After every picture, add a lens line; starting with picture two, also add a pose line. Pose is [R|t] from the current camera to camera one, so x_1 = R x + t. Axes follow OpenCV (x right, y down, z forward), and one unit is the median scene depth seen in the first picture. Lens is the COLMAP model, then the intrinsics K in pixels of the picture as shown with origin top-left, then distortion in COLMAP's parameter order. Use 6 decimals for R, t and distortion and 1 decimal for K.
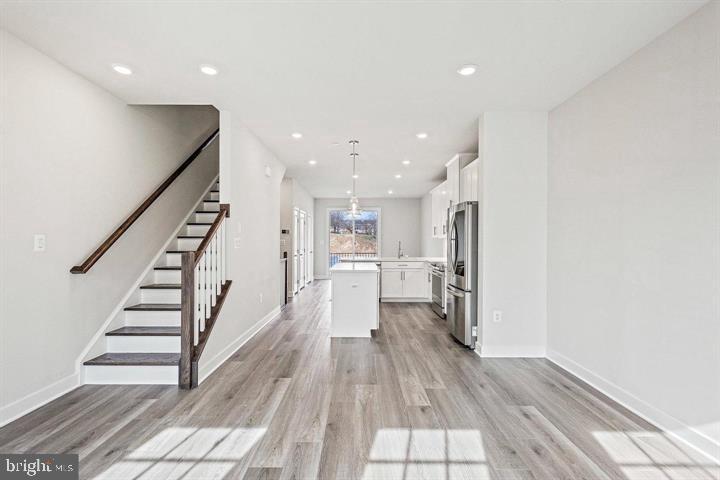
lens RADIAL K [[337.8, 0, 358.0], [0, 337.8, 240.7], [0, 0, 1]] dist [0.000529, 0.000776]
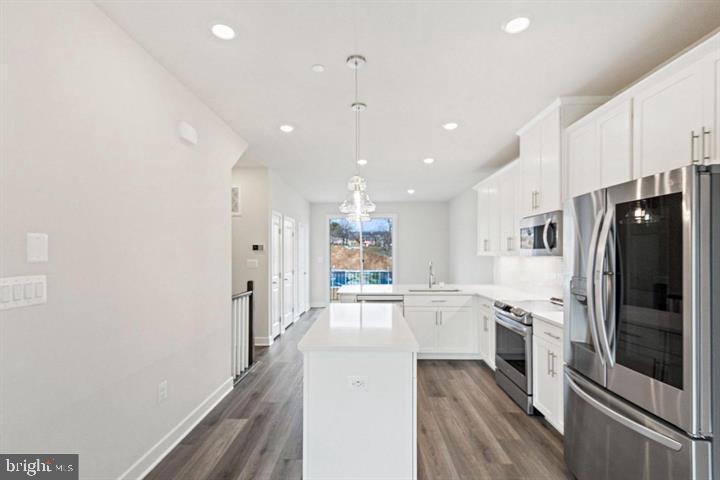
lens RADIAL K [[337.8, 0, 358.6], [0, 337.8, 250.9], [0, 0, 1]] dist [0.000529, 0.000776]
pose [[0.999669, -0.004318, -0.025349, 0.001247], [0.004201, 0.999980, -0.004651, -0.015832], [0.025369, 0.004543, 0.999668, 0.330666]]
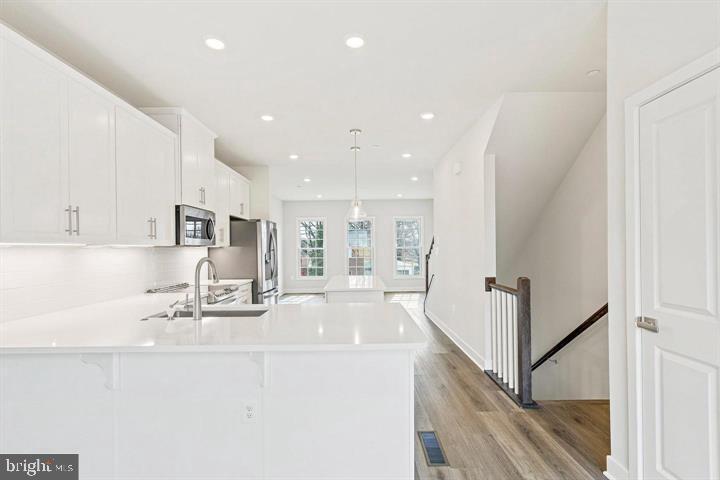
lens RADIAL K [[337.8, 0, 357.8], [0, 337.8, 247.6], [0, 0, 1]] dist [0.000529, 0.000776]
pose [[-0.999934, 0.009131, -0.007038, -0.006394], [0.009137, 0.999958, -0.000845, -0.005116], [0.007030, -0.000909, -0.999975, 1.210751]]
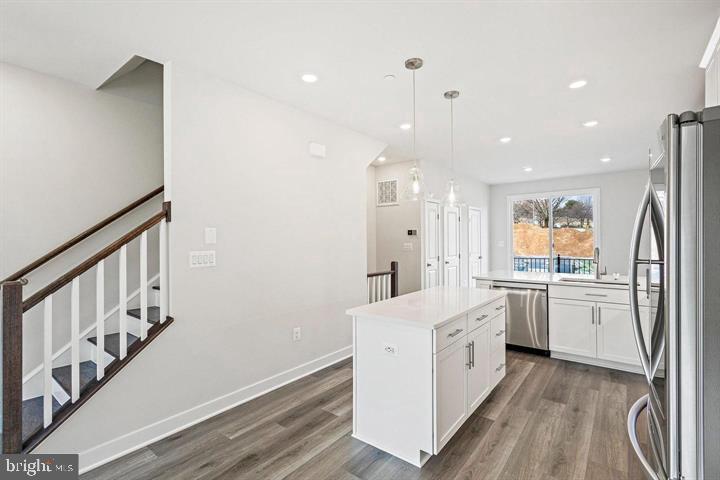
lens RADIAL K [[337.8, 0, 358.1], [0, 337.8, 237.2], [0, 0, 1]] dist [0.000529, 0.000776]
pose [[0.787867, -0.010720, -0.615752, 0.146425], [0.010861, 0.999935, -0.003512, -0.014852], [0.615750, -0.003920, 0.787932, 0.334655]]
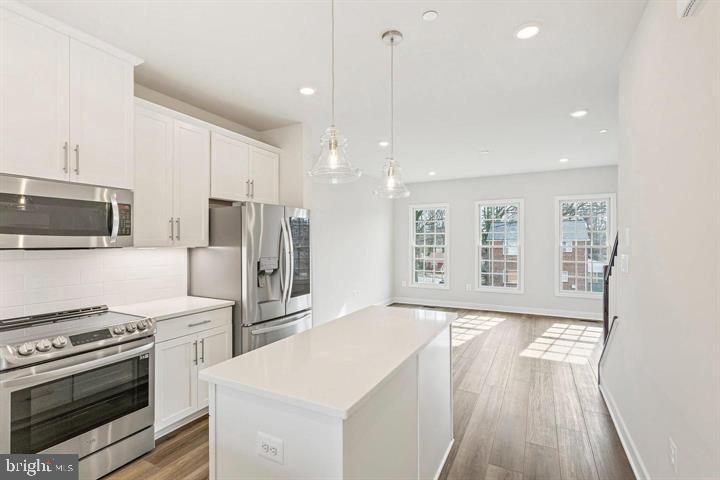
lens RADIAL K [[337.8, 0, 360.2], [0, 337.8, 242.7], [0, 0, 1]] dist [0.000529, 0.000776]
pose [[-0.884455, -0.002948, 0.466617, -0.111412], [-0.001375, 0.999992, 0.003711, -0.016180], [-0.466624, 0.002641, -0.884452, 0.870728]]
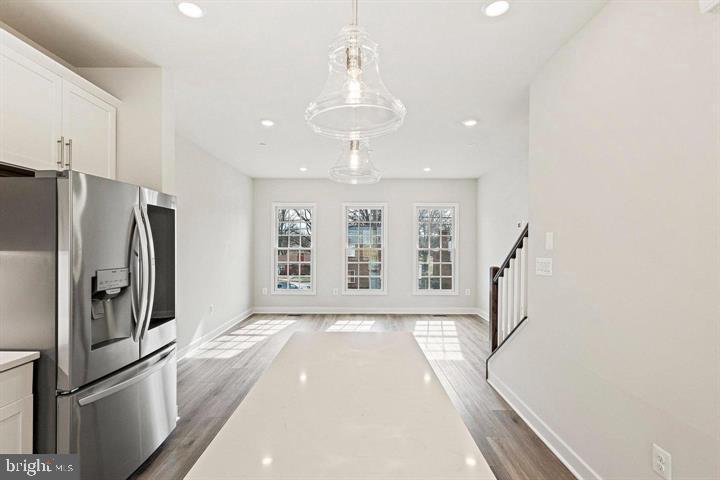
lens RADIAL K [[337.8, 0, 359.4], [0, 337.8, 242.0], [0, 0, 1]] dist [0.000529, 0.000776]
pose [[-0.999978, -0.006562, 0.000807, -0.009755], [-0.006569, 0.999941, -0.008694, -0.014836], [-0.000750, -0.008699, -0.999962, 0.810452]]
